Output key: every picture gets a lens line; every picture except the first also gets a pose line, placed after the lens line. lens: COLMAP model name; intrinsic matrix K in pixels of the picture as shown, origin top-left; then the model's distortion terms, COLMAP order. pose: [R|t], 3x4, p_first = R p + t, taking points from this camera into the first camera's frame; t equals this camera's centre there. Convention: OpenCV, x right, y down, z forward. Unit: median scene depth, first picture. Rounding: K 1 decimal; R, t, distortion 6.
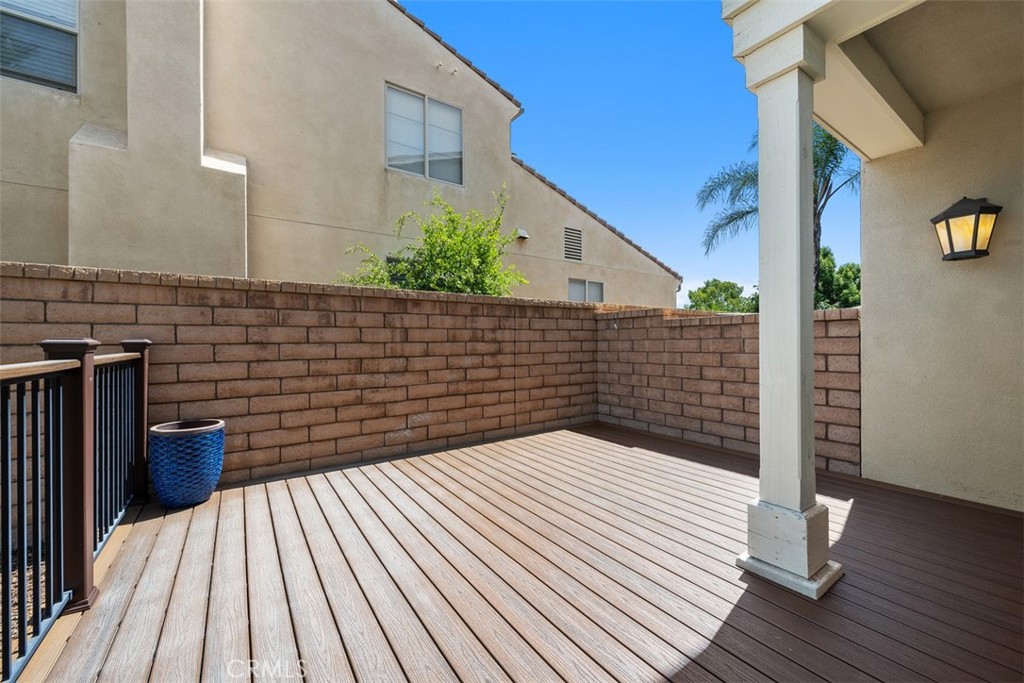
lens RADIAL K [[399.2, 0, 512.0], [0, 399.2, 341.5], [0, 0, 1]] dist [-0.008493, -0.000077]
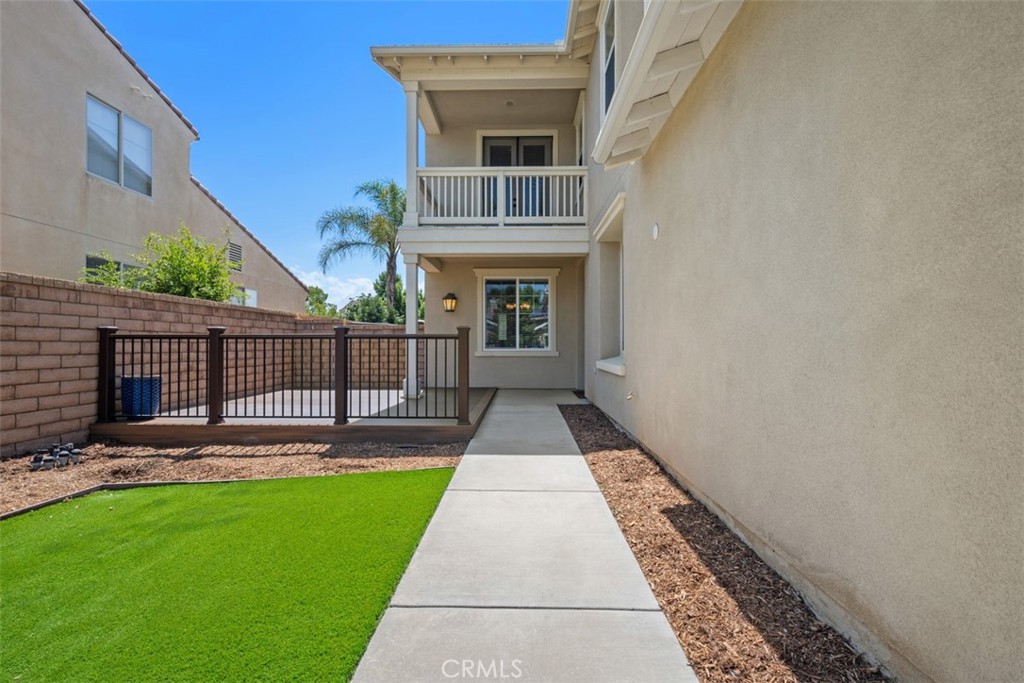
lens RADIAL K [[472.7, 0, 512.0], [0, 472.7, 341.5], [0, 0, 1]] dist [0.022665, -0.000060]
pose [[0.591667, 0.011294, 0.806103, -0.698292], [-0.001117, 0.999912, -0.013189, 0.036878], [-0.806182, 0.006903, 0.591628, -0.710851]]
